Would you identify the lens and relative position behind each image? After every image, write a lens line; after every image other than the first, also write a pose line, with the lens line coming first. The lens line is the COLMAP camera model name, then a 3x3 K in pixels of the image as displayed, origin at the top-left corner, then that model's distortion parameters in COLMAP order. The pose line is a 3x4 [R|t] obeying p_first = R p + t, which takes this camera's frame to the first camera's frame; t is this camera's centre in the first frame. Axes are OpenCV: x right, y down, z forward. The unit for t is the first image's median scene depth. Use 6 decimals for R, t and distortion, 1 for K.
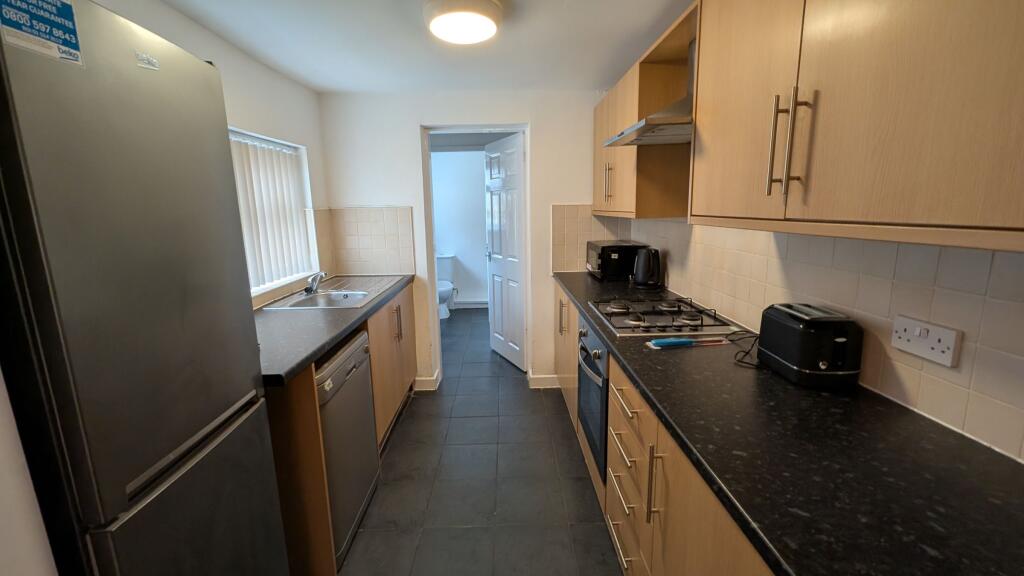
lens RADIAL K [[416.2, 0, 515.0], [0, 416.2, 285.4], [0, 0, 1]] dist [0.001325, -0.000723]
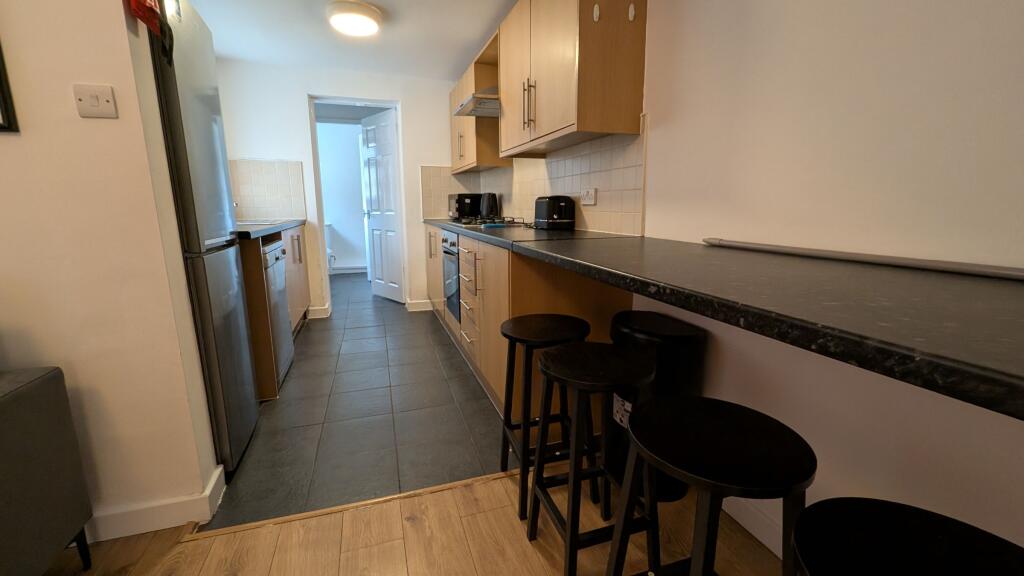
lens RADIAL K [[416.2, 0, 515.0], [0, 416.2, 285.4], [0, 0, 1]] dist [0.001325, -0.000723]
pose [[0.954306, -0.036601, 0.296582, -0.029157], [0.037036, 0.999305, 0.004154, 0.187788], [-0.296528, 0.007020, 0.954998, -0.333543]]
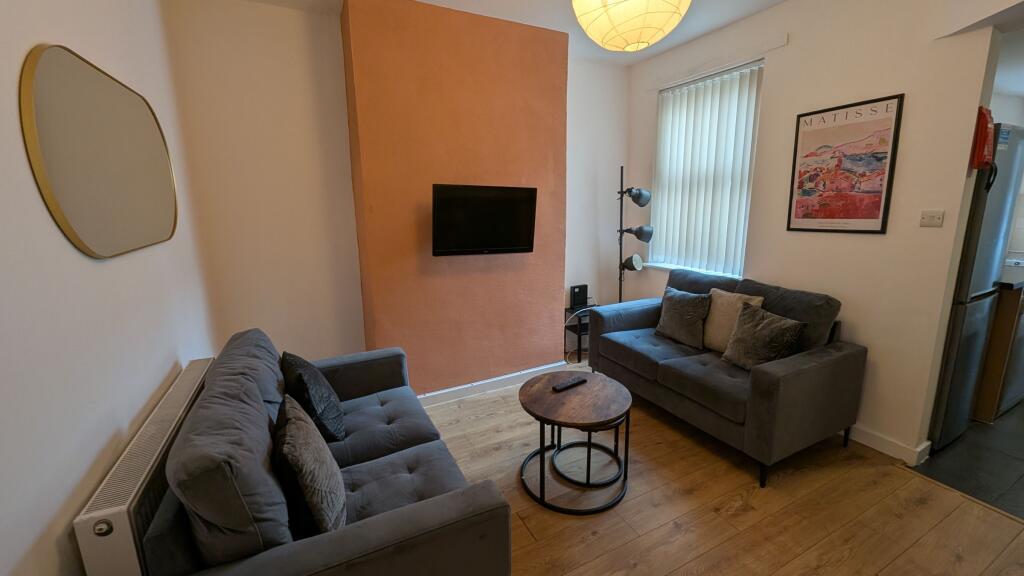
lens RADIAL K [[416.2, 0, 515.0], [0, 416.2, 285.4], [0, 0, 1]] dist [0.001325, -0.000723]
pose [[0.426965, 0.192387, -0.883565, 0.064380], [-0.157288, 0.978011, 0.136946, 0.133043], [0.890484, 0.080503, 0.447837, -0.780320]]
